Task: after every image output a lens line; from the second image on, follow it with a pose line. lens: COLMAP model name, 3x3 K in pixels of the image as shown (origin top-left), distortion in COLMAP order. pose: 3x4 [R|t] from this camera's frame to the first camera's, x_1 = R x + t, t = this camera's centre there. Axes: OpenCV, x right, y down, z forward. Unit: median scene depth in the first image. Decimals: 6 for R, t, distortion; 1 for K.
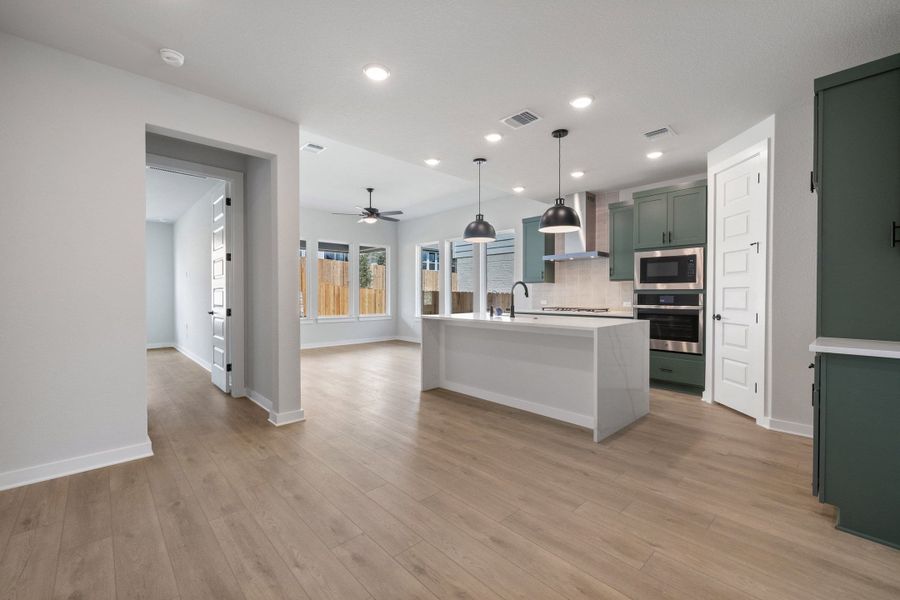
lens RADIAL K [[376.1, 0, 450.7], [0, 376.1, 298.8], [0, 0, 1]] dist [0.000947, 0.000057]
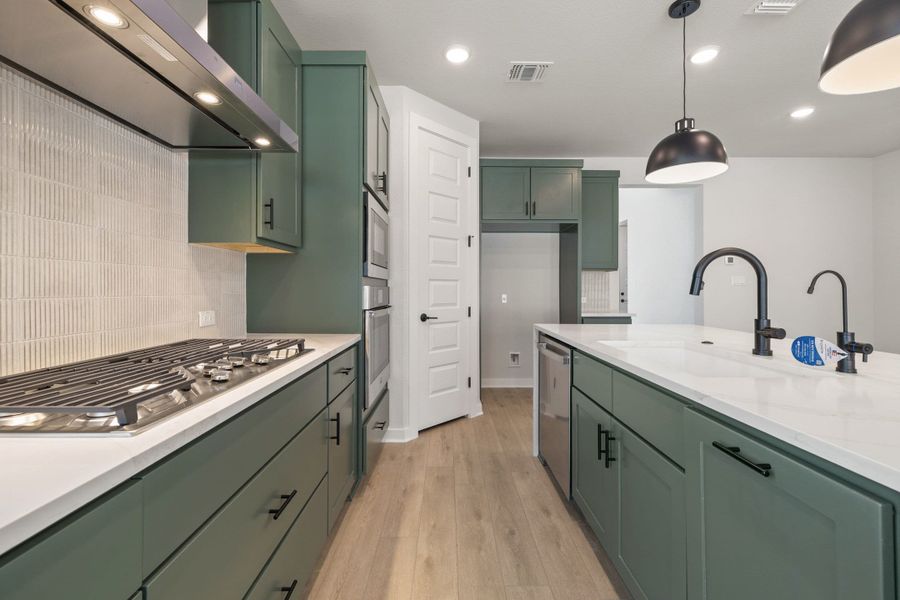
lens RADIAL K [[382.4, 0, 449.9], [0, 382.4, 287.3], [0, 0, 1]] dist [0.000603, 0.000080]
pose [[-0.732238, 0.001777, 0.681046, 0.128838], [0.006937, 0.999964, 0.004849, -0.014528], [-0.681013, 0.008275, -0.732224, 1.387498]]
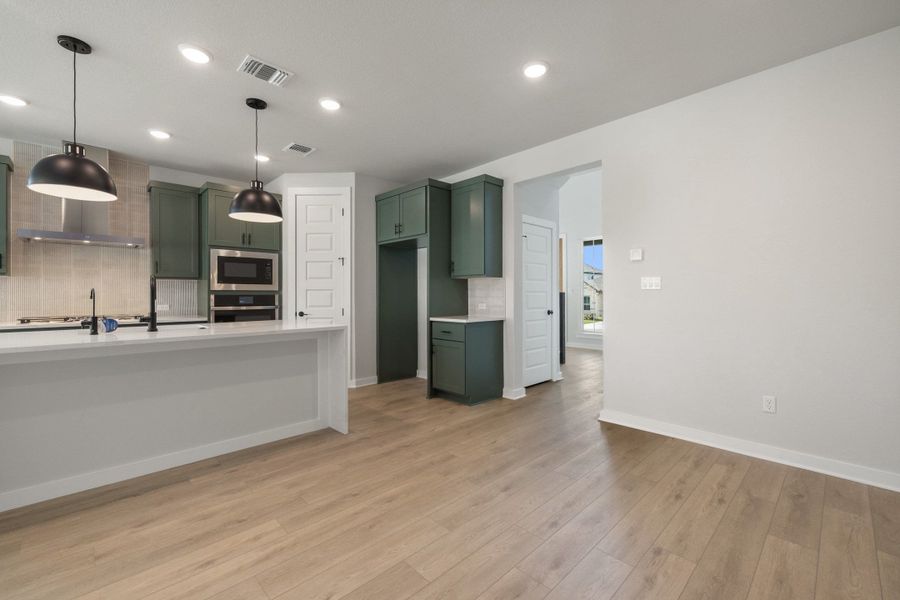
lens RADIAL K [[378.8, 0, 450.8], [0, 378.8, 294.9], [0, 0, 1]] dist [0.000532, 0.000287]
pose [[-0.012325, -0.000346, 0.999924, -0.464970], [0.015172, 0.999885, 0.000533, -0.005192], [-0.999809, 0.015178, -0.012318, 0.482587]]
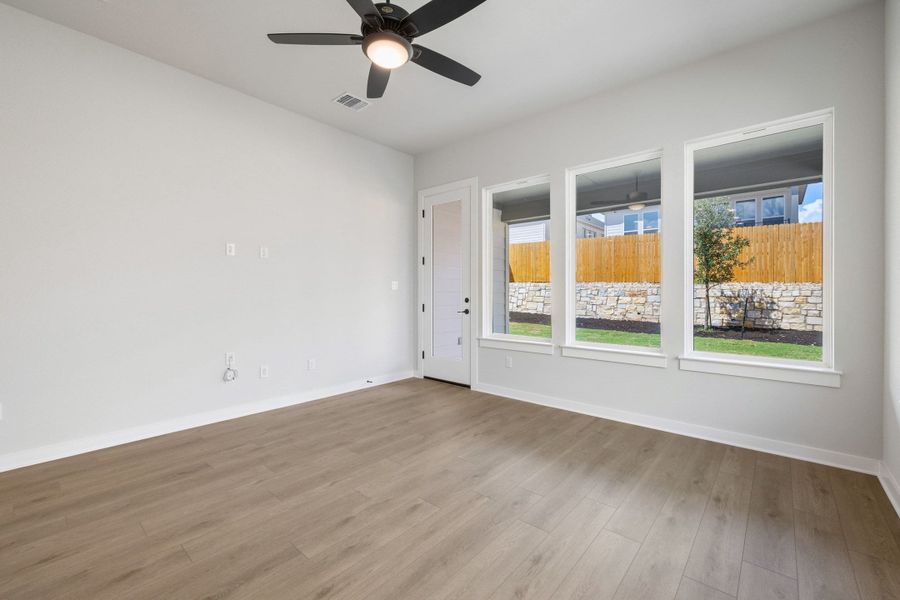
lens RADIAL K [[378.8, 0, 450.8], [0, 378.8, 294.9], [0, 0, 1]] dist [0.000532, 0.000287]
pose [[0.105908, 0.005247, -0.994362, 0.163754], [-0.011452, 0.999926, 0.004056, -0.017151], [0.994310, 0.010958, 0.105960, 1.557514]]
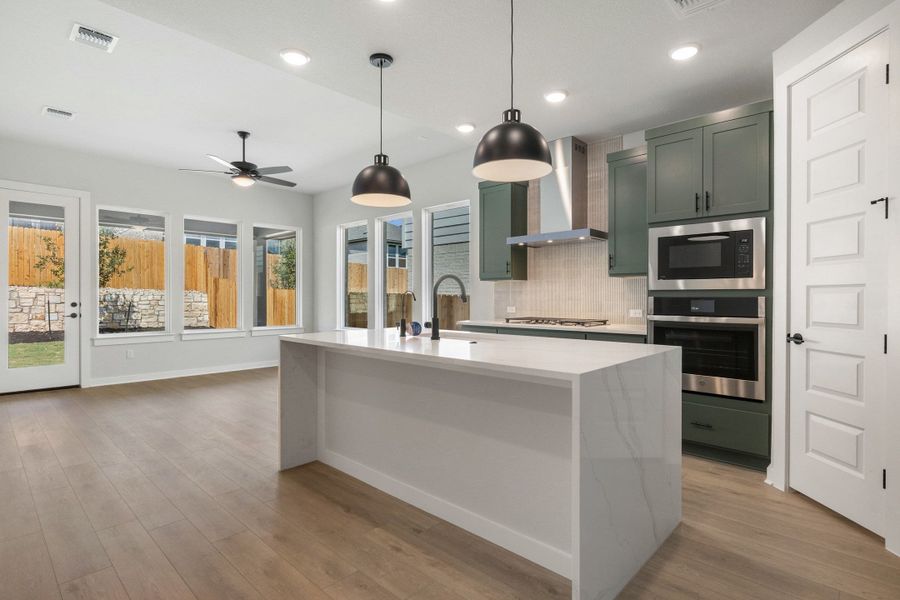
lens RADIAL K [[451.5, 0, 450.8], [0, 451.5, 298.5], [0, 0, 1]] dist [-0.001635, 0.000177]
pose [[0.998150, 0.000609, 0.060799, 0.140164], [-0.000045, 0.999957, -0.009277, -0.004339], [-0.060802, 0.009257, 0.998107, 0.326150]]
